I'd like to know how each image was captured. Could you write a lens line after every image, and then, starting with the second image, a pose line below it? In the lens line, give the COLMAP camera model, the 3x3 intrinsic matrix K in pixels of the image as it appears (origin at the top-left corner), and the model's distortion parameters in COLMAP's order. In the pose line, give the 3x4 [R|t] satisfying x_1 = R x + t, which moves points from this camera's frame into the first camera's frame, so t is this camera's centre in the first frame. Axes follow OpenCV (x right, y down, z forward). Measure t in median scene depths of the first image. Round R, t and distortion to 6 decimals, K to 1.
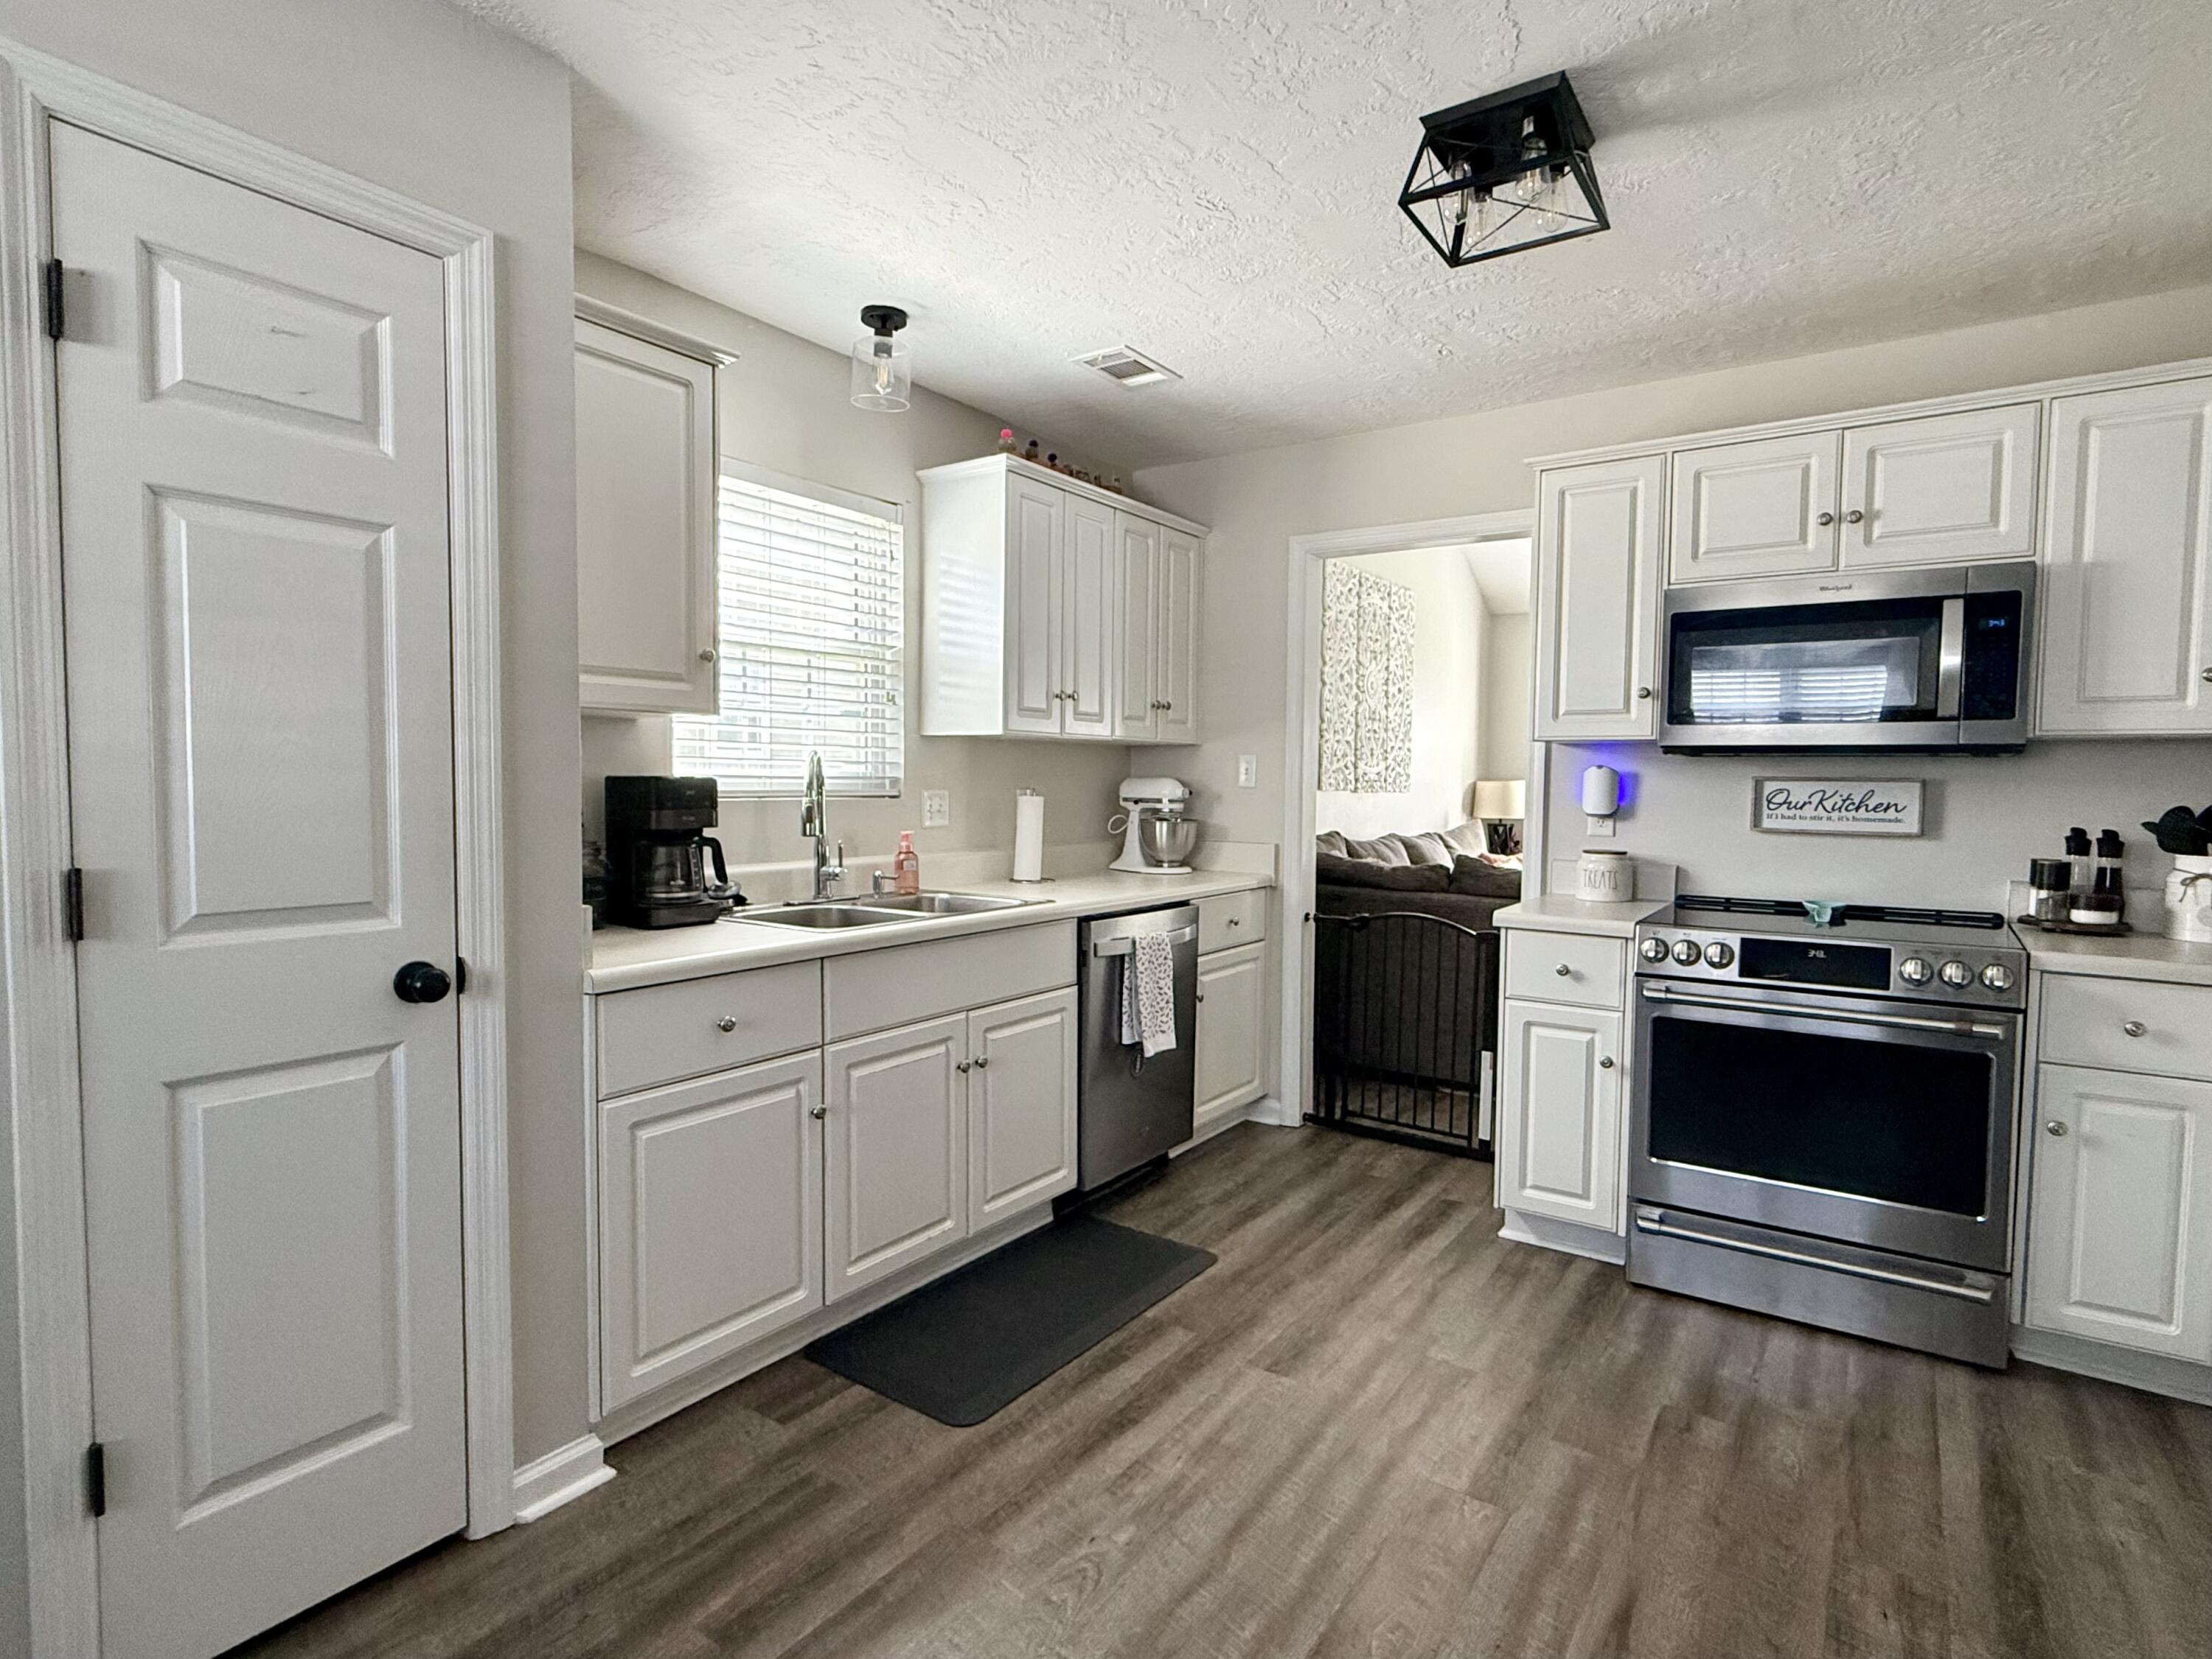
lens RADIAL K [[1131.1, 0, 1100.5], [0, 1131.1, 832.0], [0, 0, 1]] dist [-0.000256, 0.000403]
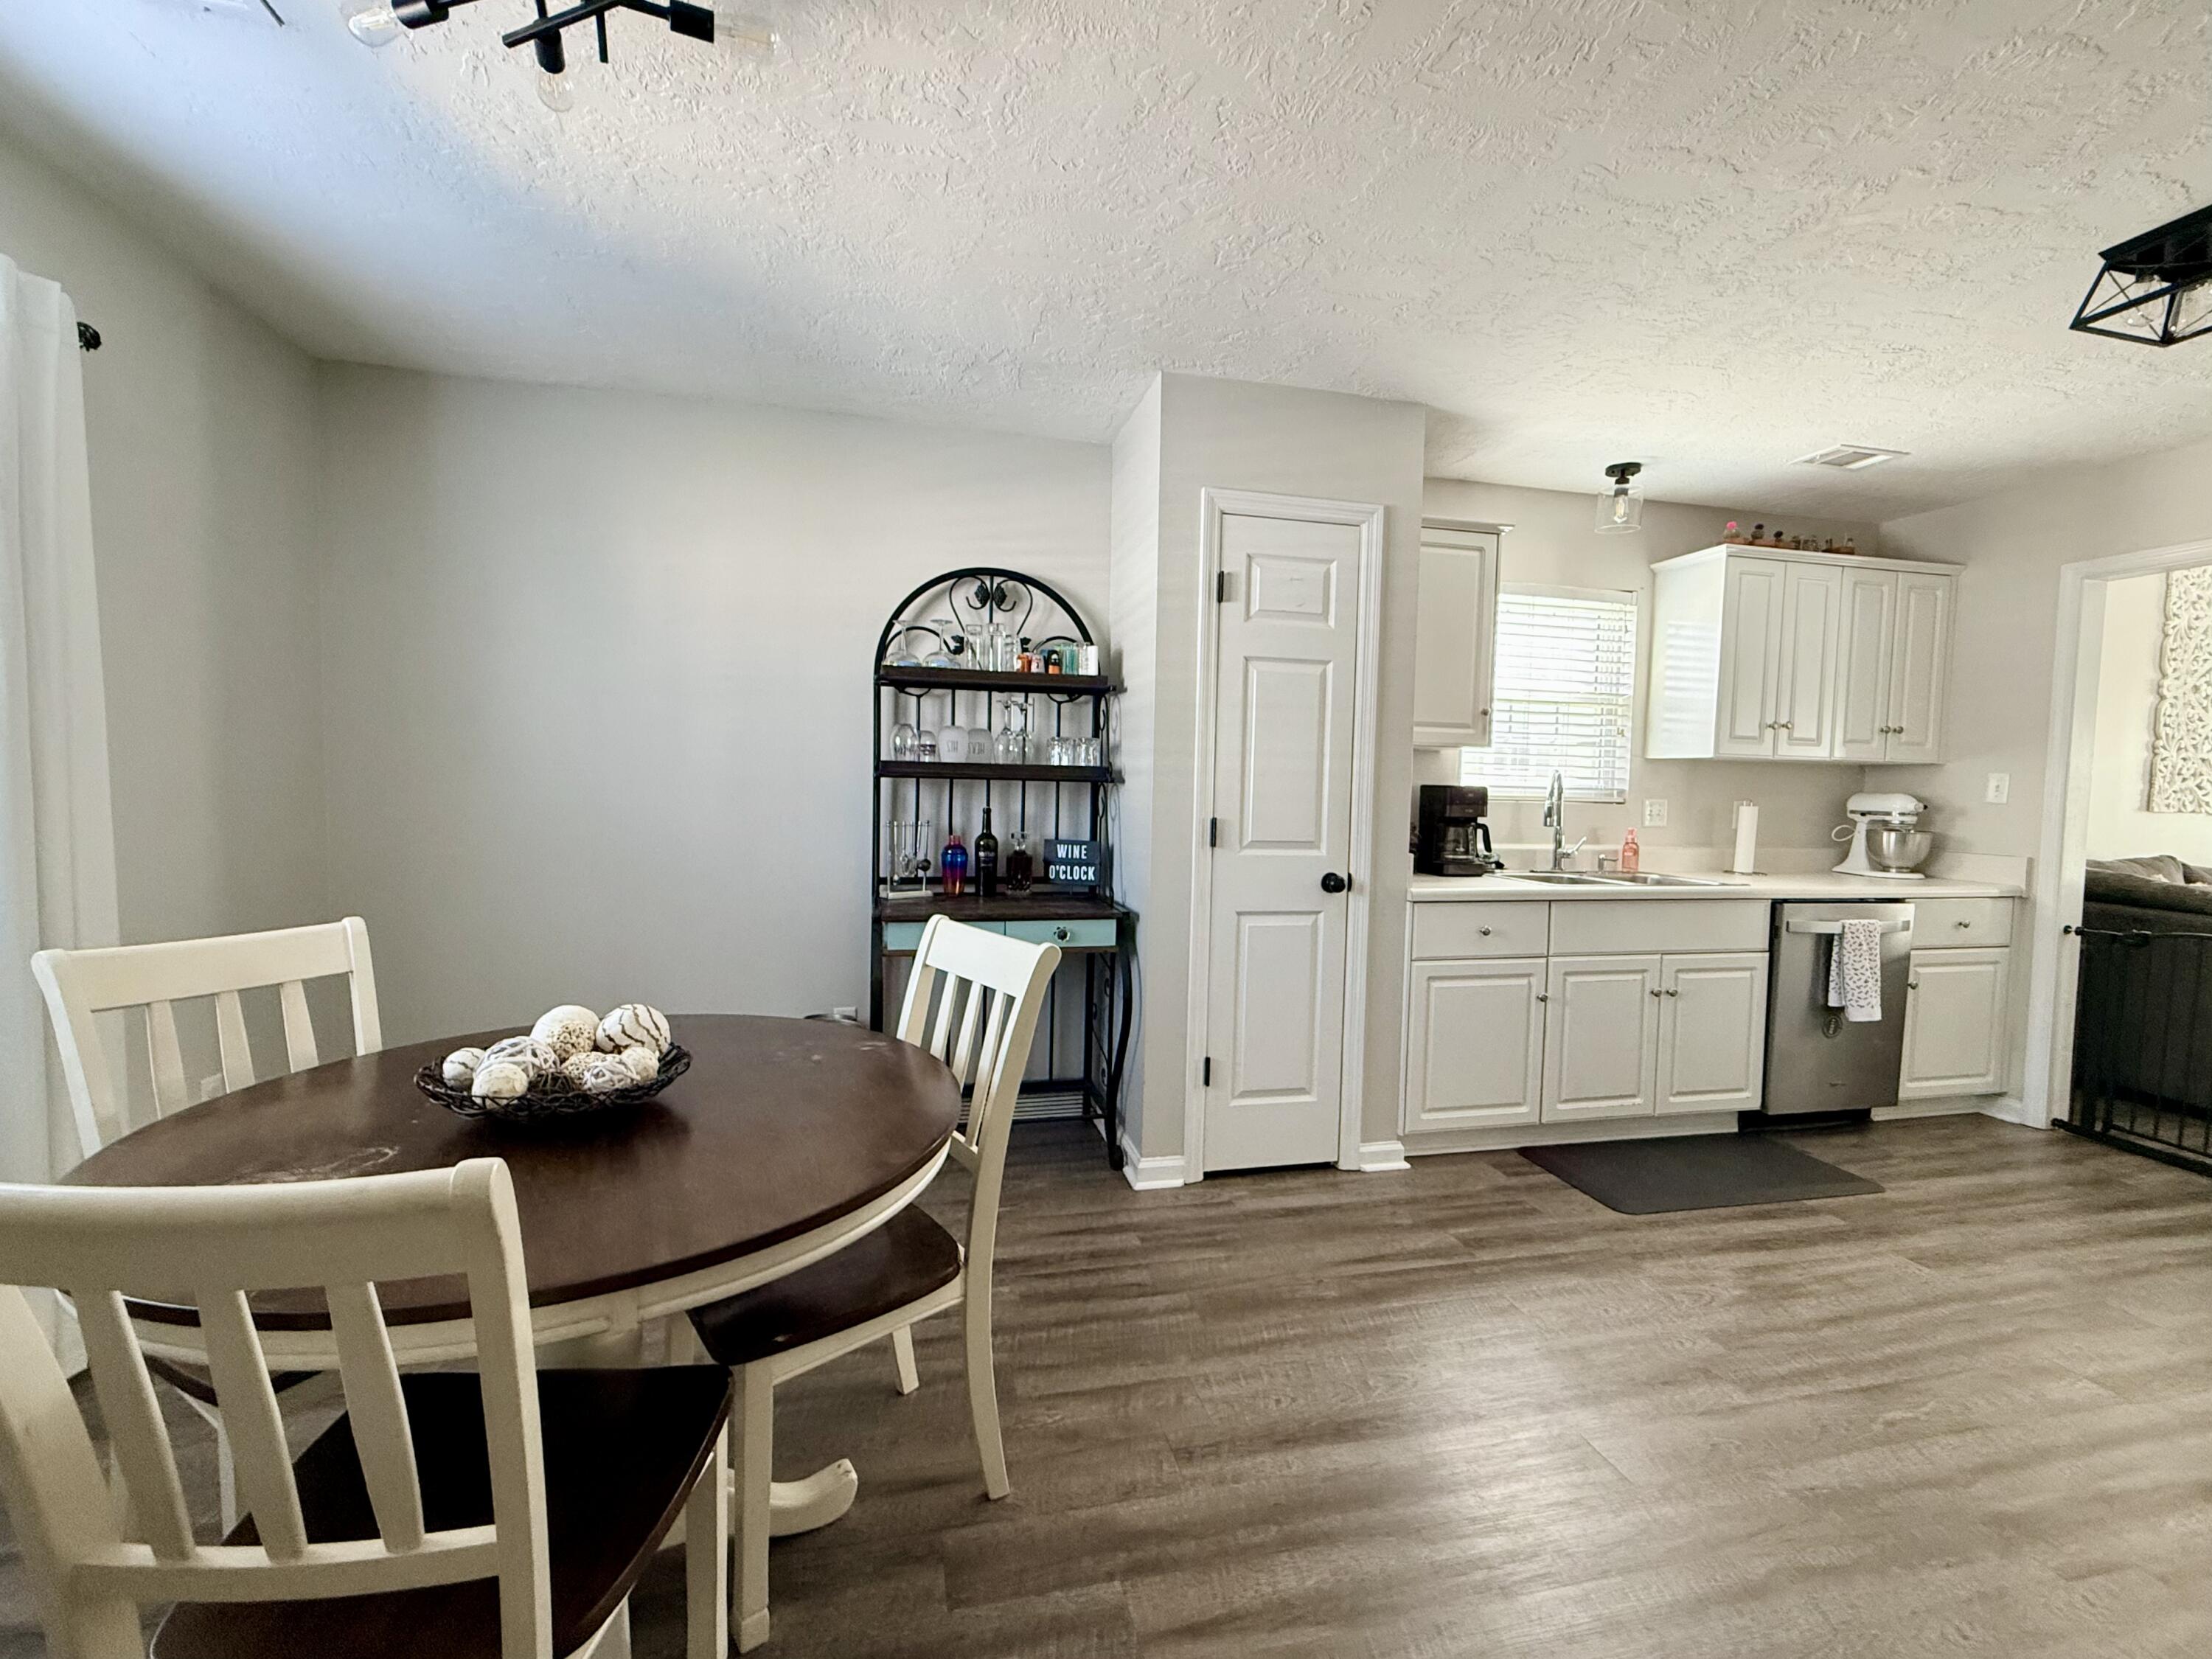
lens RADIAL K [[936.4, 0, 1096.3], [0, 936.4, 833.0], [0, 0, 1]] dist [-0.000586, -0.000373]
pose [[0.746091, 0.041645, -0.664540, 0.117183], [-0.046214, 0.998874, 0.010711, 0.025983], [0.664238, 0.022719, 0.747176, -0.320616]]
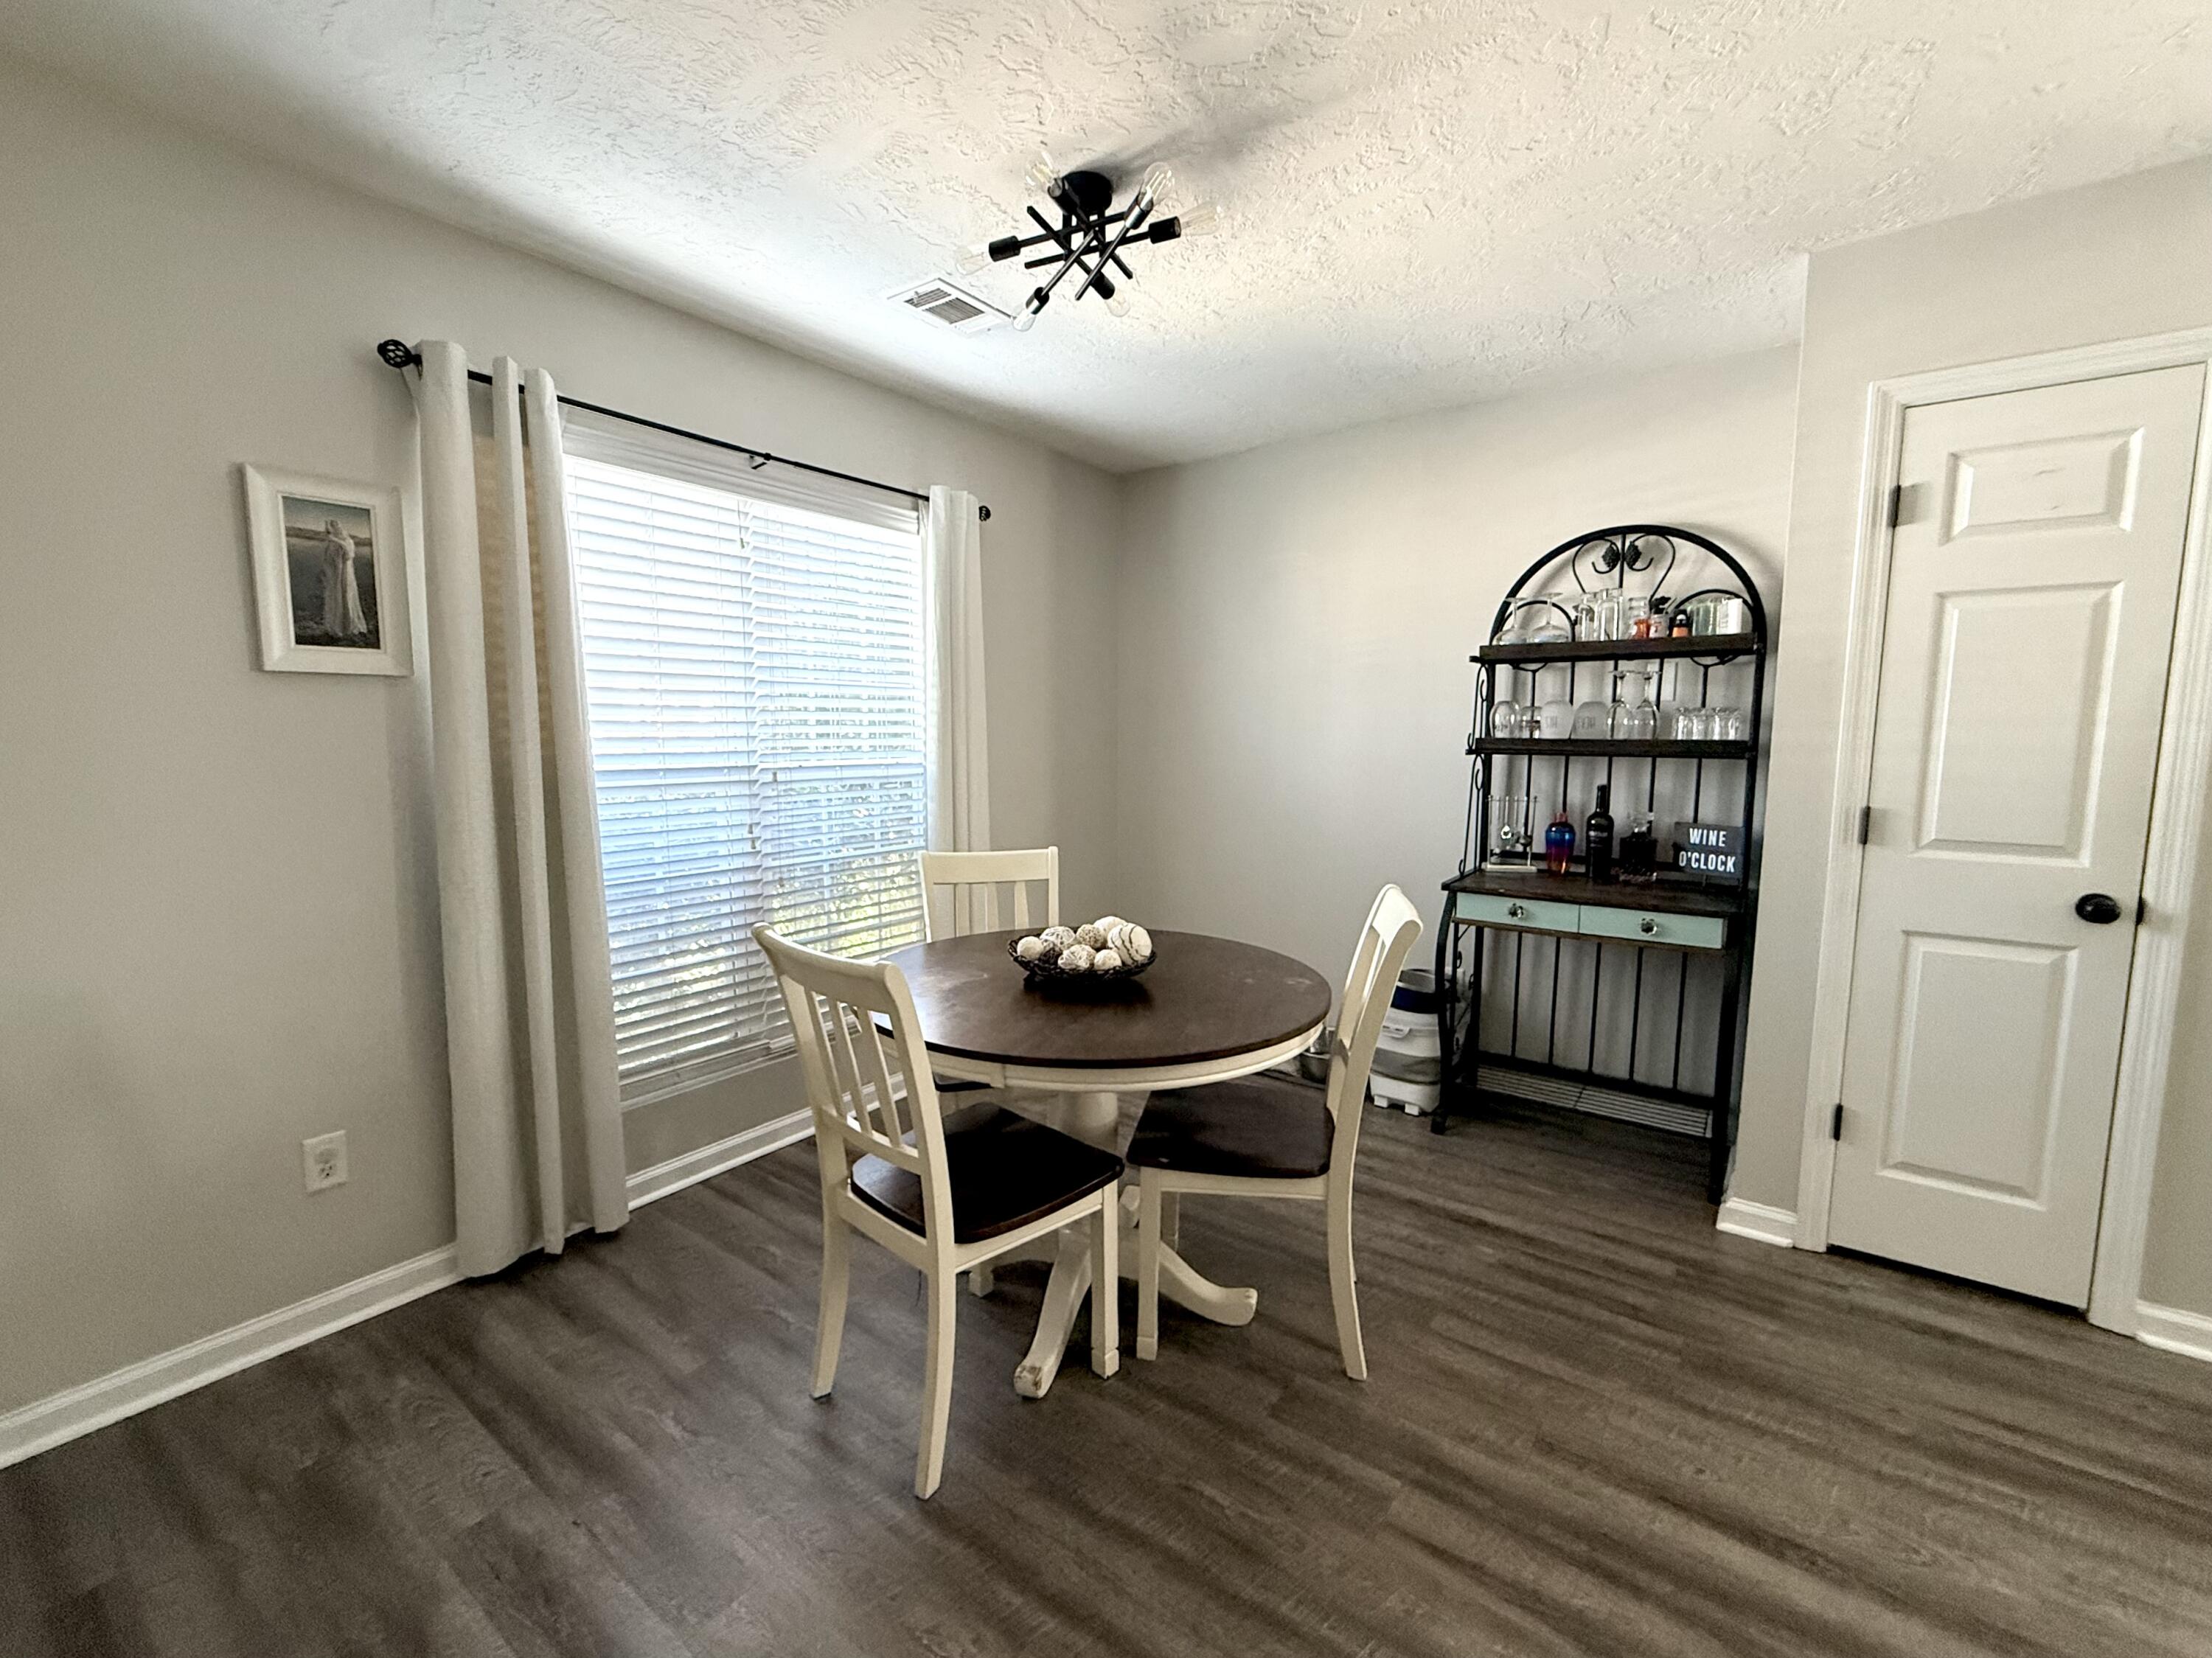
lens RADIAL K [[936.3, 0, 1096.3], [0, 936.3, 832.5], [0, 0, 1]] dist [-0.000586, -0.000373]
pose [[-0.031953, 0.097700, -0.994703, 0.337996], [-0.053897, 0.993595, 0.099323, -0.005123], [0.998035, 0.056785, -0.026483, -0.122530]]
